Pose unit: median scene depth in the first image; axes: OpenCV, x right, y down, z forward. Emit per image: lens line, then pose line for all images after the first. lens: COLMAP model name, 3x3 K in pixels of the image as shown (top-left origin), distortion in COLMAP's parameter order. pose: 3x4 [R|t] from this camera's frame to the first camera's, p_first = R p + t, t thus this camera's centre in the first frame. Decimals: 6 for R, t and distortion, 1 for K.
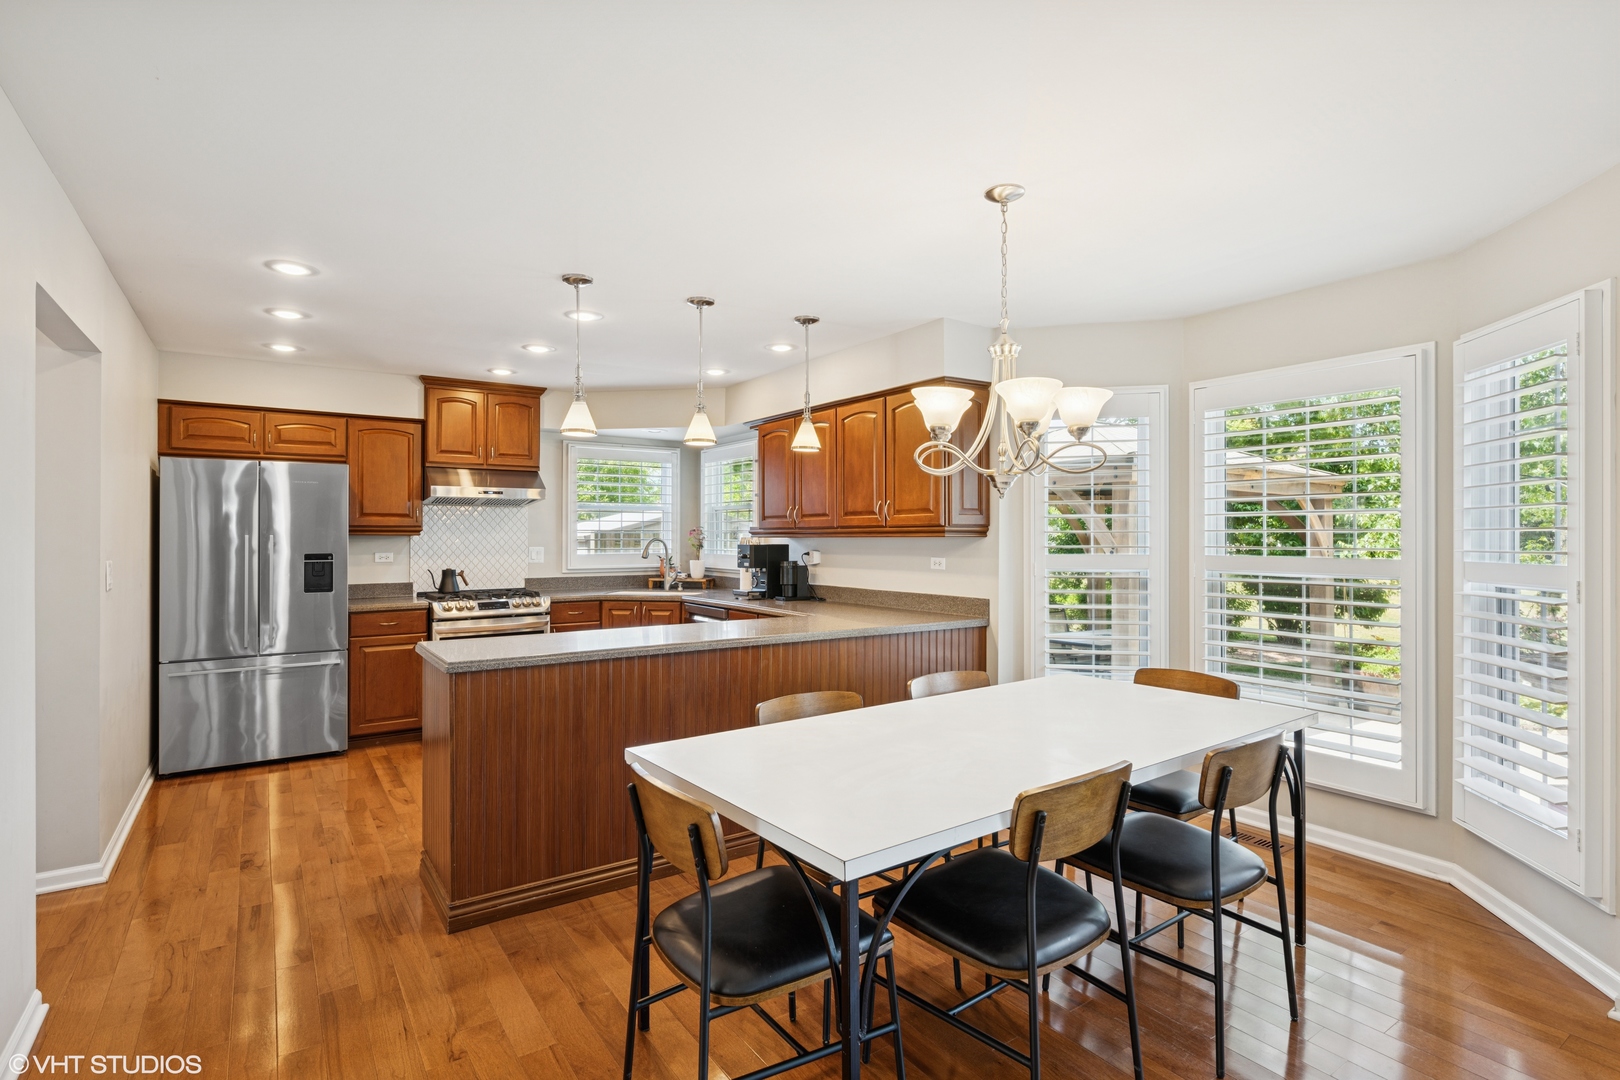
lens RADIAL K [[805.4, 0, 809.5], [0, 805.4, 535.0], [0, 0, 1]] dist [0.000570, 0.000192]
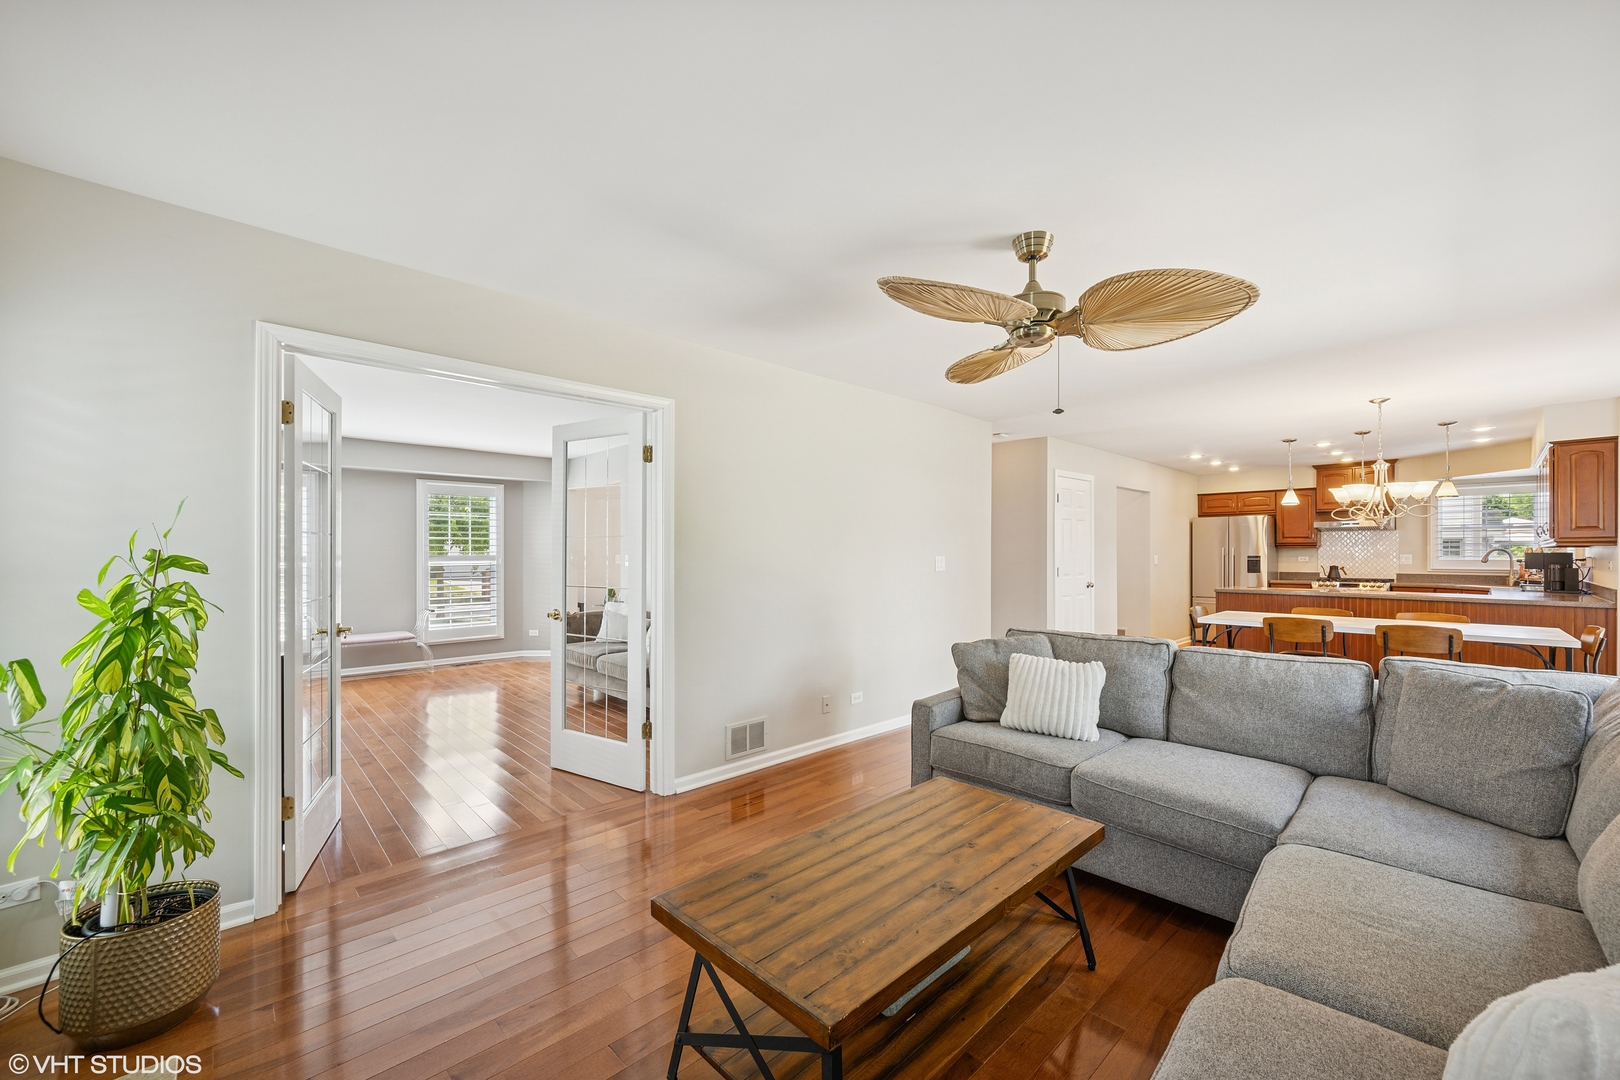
lens RADIAL K [[646.2, 0, 808.2], [0, 646.2, 550.8], [0, 0, 1]] dist [-0.000813, -0.000050]
pose [[0.160200, -0.004847, -0.987073, 0.835181], [0.000667, 0.999988, -0.004802, 0.014218], [0.987084, 0.000111, 0.160202, -0.442769]]
